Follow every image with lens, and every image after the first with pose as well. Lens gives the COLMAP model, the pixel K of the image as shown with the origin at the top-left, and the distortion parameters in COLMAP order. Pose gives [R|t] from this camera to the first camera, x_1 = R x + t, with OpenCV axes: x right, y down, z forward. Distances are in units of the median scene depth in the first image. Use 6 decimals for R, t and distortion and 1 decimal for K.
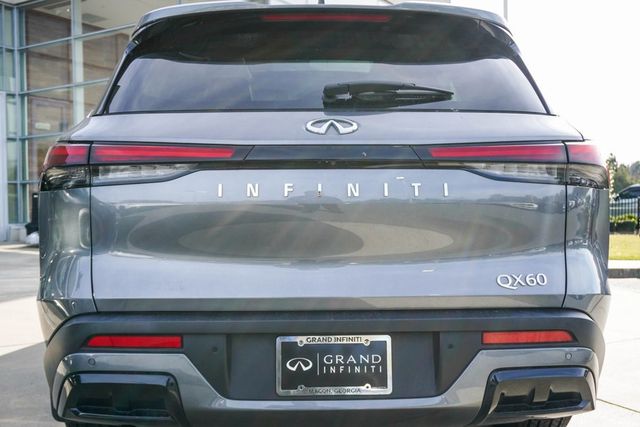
lens RADIAL K [[824.0, 0, 321.2], [0, 824.0, 219.3], [0, 0, 1]] dist [-0.055315, 0.000000]
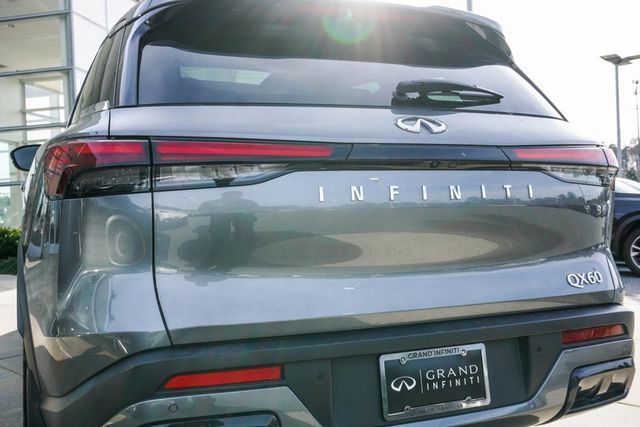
lens RADIAL K [[701.6, 0, 318.1], [0, 701.6, 210.2], [0, 0, 1]] dist [-0.059914, 0.000000]
pose [[0.936948, -0.017878, 0.349010, -0.377778], [0.023288, 0.999665, -0.011311, -0.009773], [-0.348691, 0.018725, 0.937051, 0.298169]]
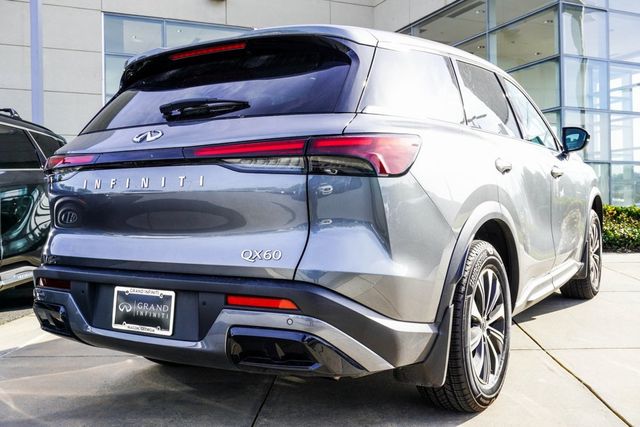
lens RADIAL K [[655.9, 0, 320.4], [0, 655.9, 209.4], [0, 0, 1]] dist [-0.023893, 0.000000]
pose [[0.834517, 0.005018, -0.550959, 0.856003], [0.003720, 0.999884, 0.014742, -0.006153], [0.550969, -0.014353, 0.834402, 0.249422]]
